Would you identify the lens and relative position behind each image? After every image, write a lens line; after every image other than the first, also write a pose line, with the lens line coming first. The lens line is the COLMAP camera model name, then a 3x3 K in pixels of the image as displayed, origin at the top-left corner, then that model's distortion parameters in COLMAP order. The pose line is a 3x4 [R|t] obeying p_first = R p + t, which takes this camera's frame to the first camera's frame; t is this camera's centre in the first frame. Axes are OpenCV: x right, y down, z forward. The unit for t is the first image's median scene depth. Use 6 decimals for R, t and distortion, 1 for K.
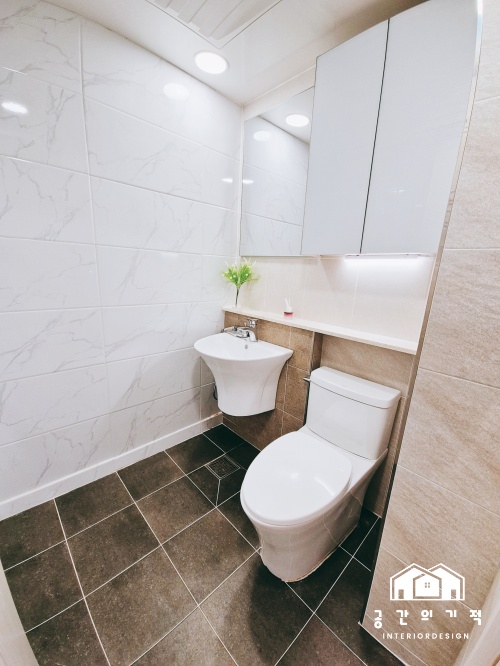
lens RADIAL K [[265.1, 0, 249.4], [0, 265.1, 333.5], [0, 0, 1]] dist [-0.001153, -0.005183]
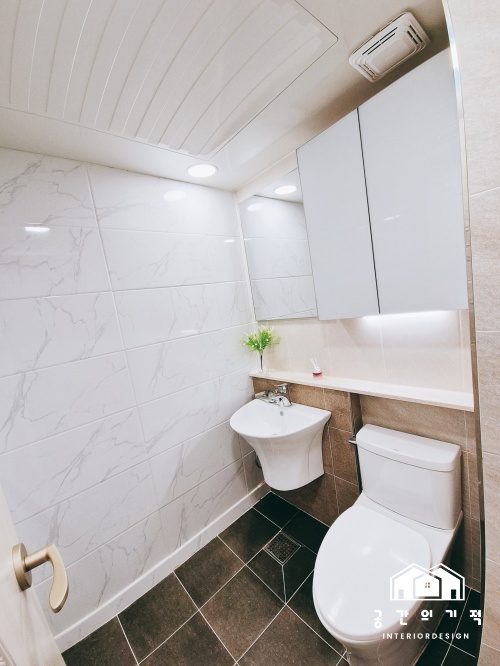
lens RADIAL K [[265.1, 0, 247.8], [0, 265.1, 329.1], [0, 0, 1]] dist [-0.001153, -0.005183]
pose [[0.978815, -0.194346, -0.064428, -0.012116], [0.184838, 0.974101, -0.130237, -0.174087], [0.088071, 0.115569, 0.989387, -0.018969]]
